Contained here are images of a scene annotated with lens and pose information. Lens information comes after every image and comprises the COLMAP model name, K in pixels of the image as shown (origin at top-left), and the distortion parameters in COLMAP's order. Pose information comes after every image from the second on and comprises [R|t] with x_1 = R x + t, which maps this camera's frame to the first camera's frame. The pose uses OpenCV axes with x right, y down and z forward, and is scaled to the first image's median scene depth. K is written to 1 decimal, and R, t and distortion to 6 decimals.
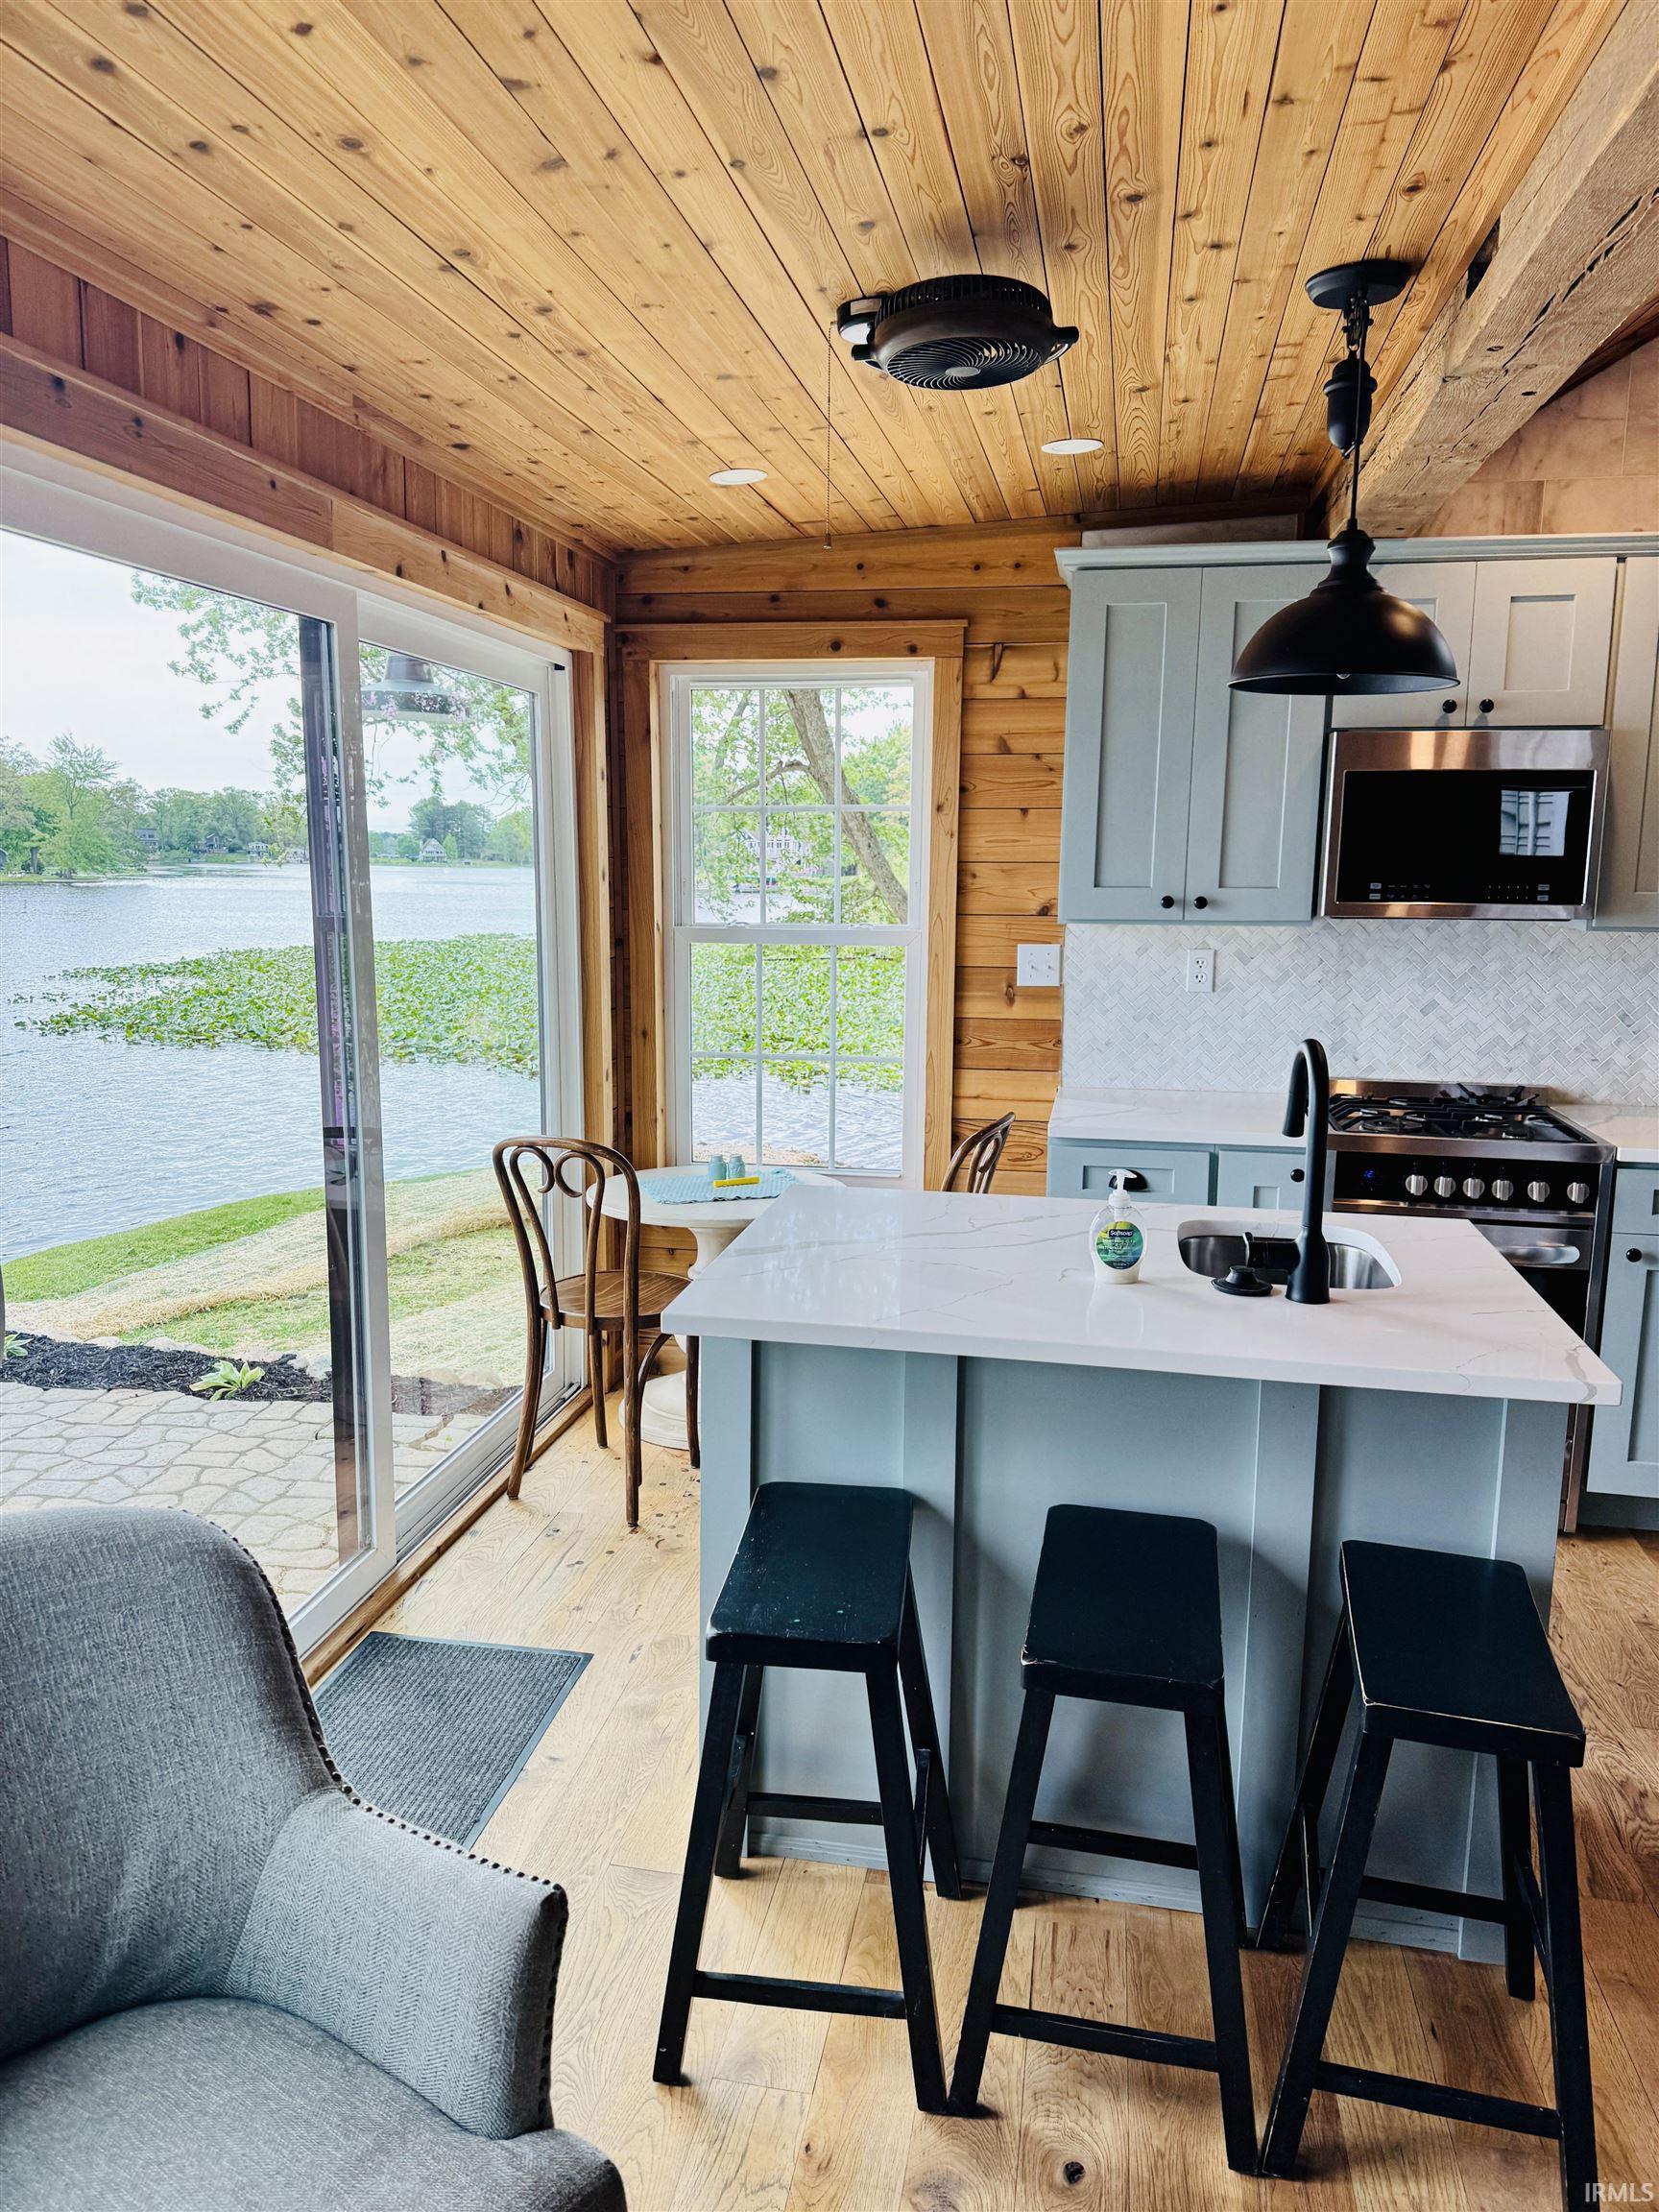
lens RADIAL K [[1541.8, 0, 816.8], [0, 1541.8, 1111.0], [0, 0, 1]] dist [0.048999, -0.059794]
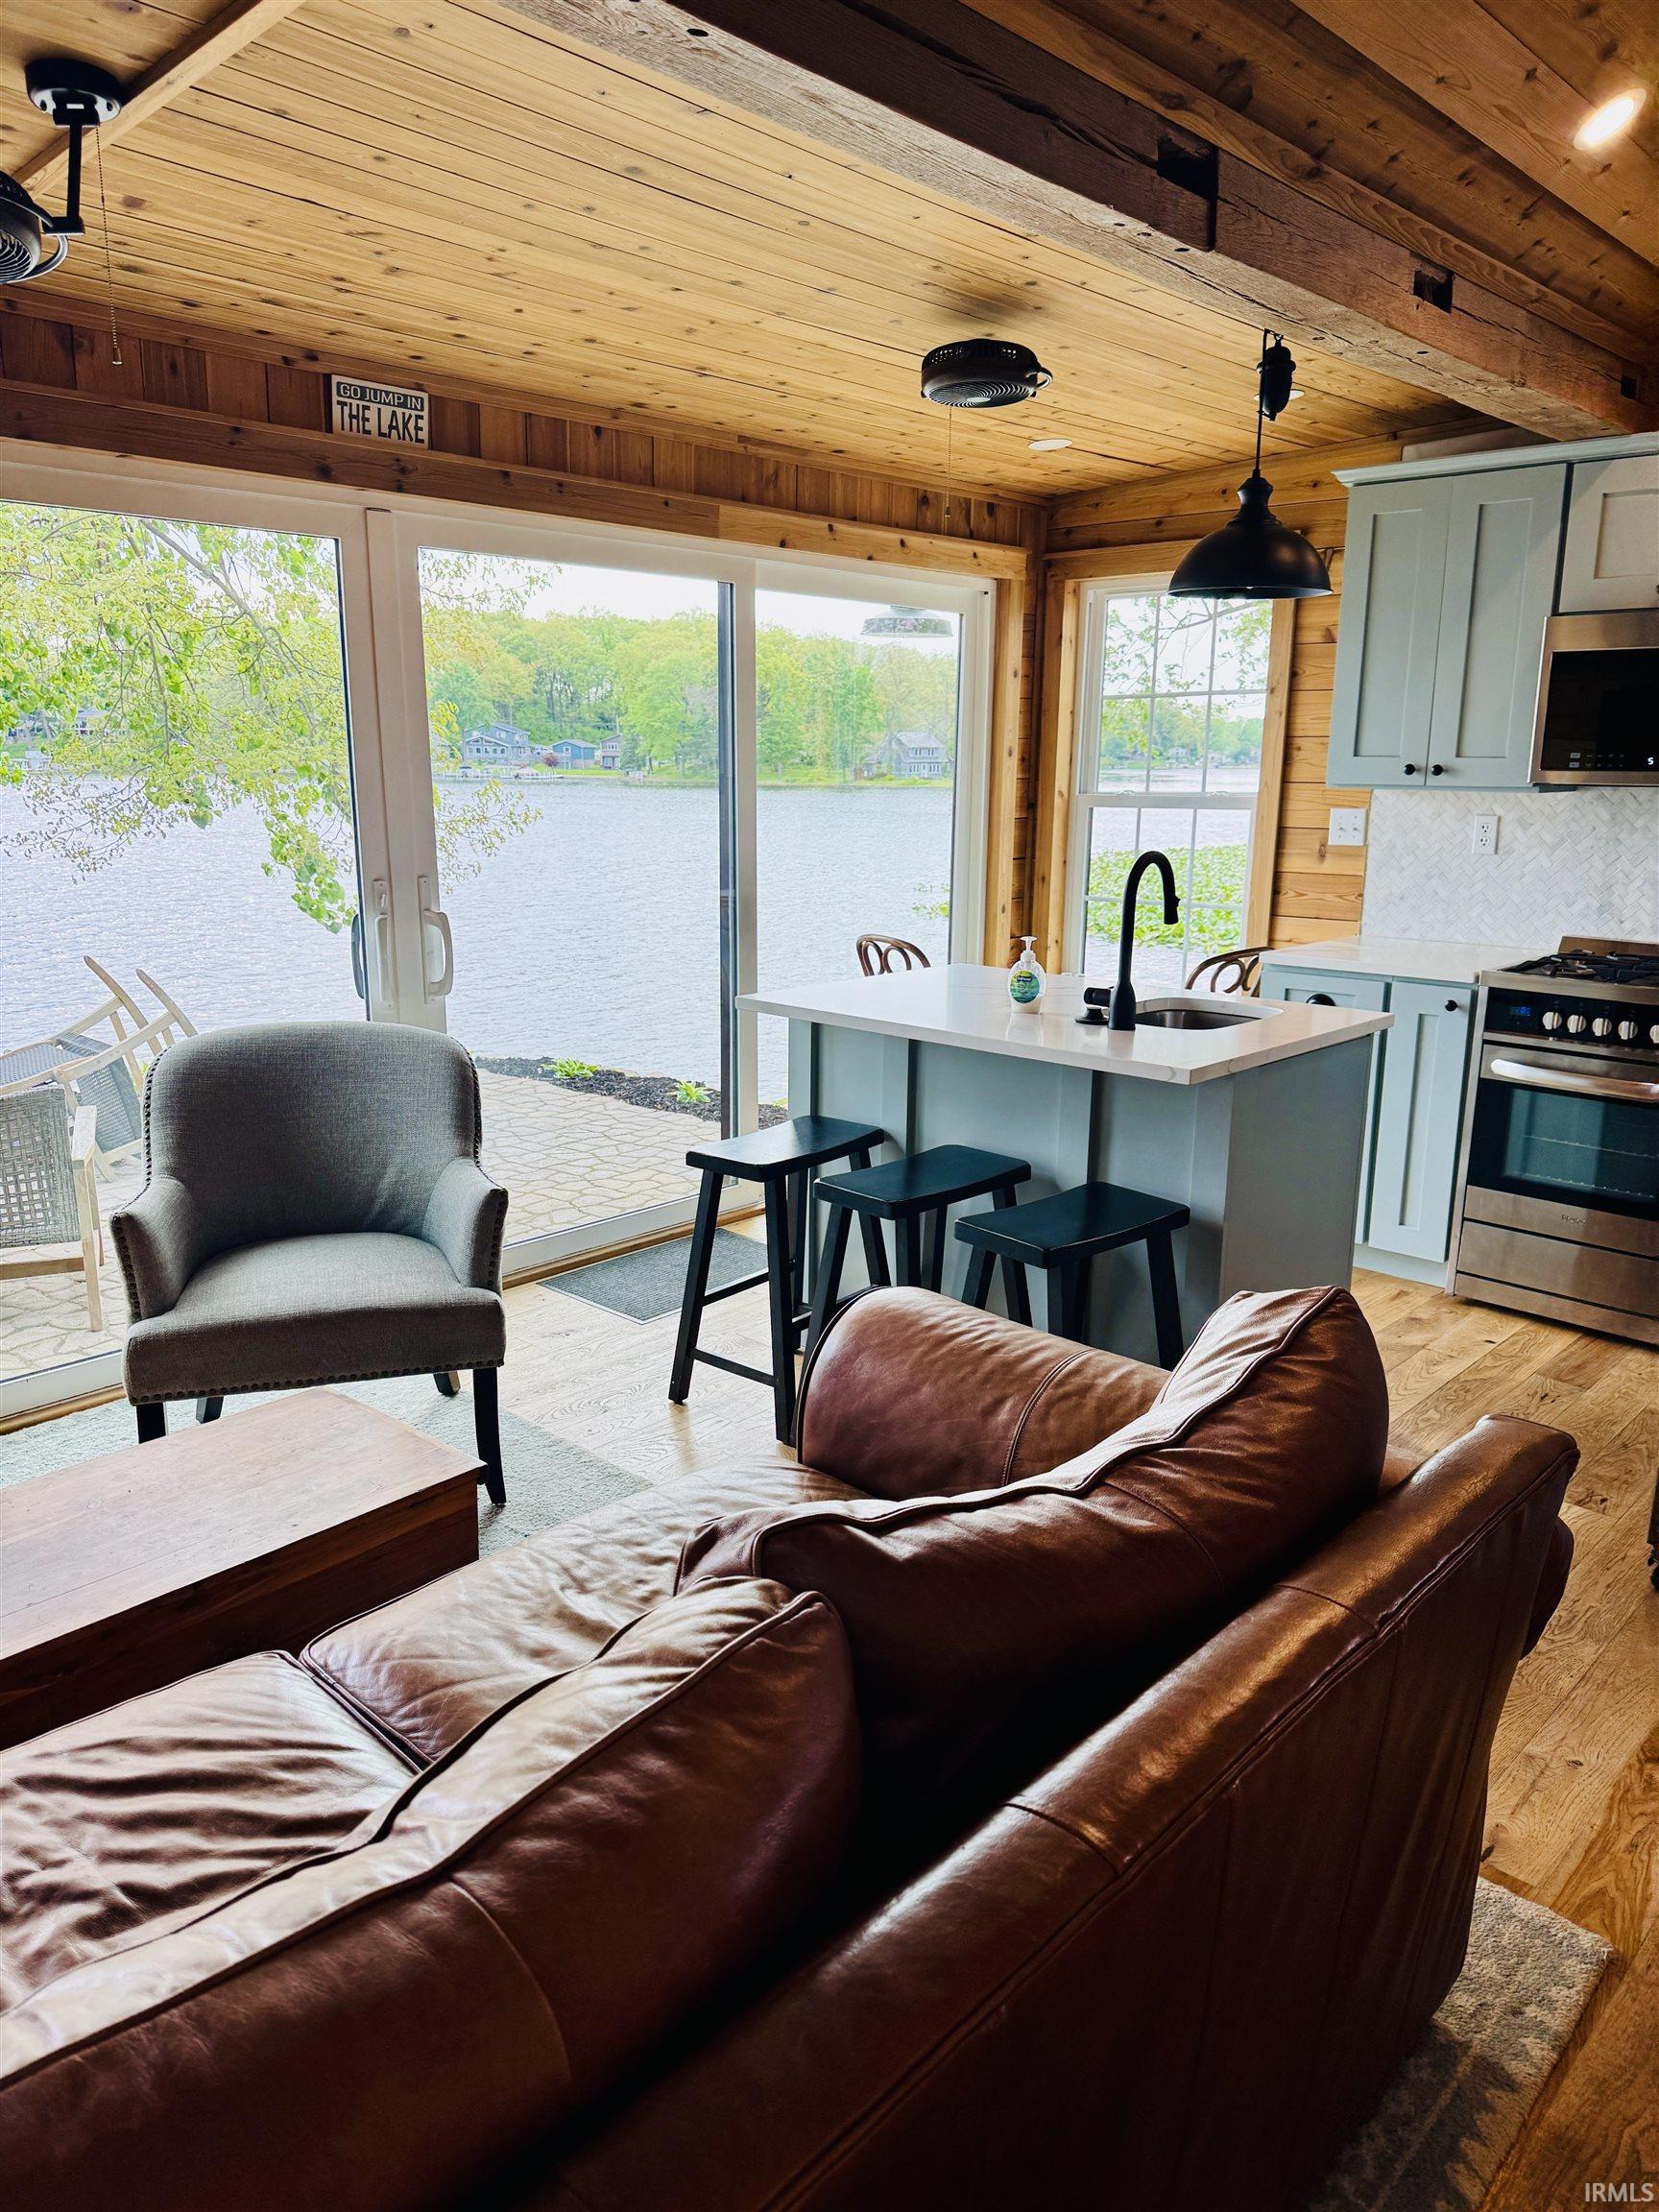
lens RADIAL K [[1541.8, 0, 812.8], [0, 1541.8, 1104.7], [0, 0, 1]] dist [0.048999, -0.059794]
pose [[0.843780, 0.117766, -0.523610, 0.489908], [-0.088477, 0.992803, 0.080715, 0.059567], [0.529346, -0.021778, 0.848126, -0.229111]]
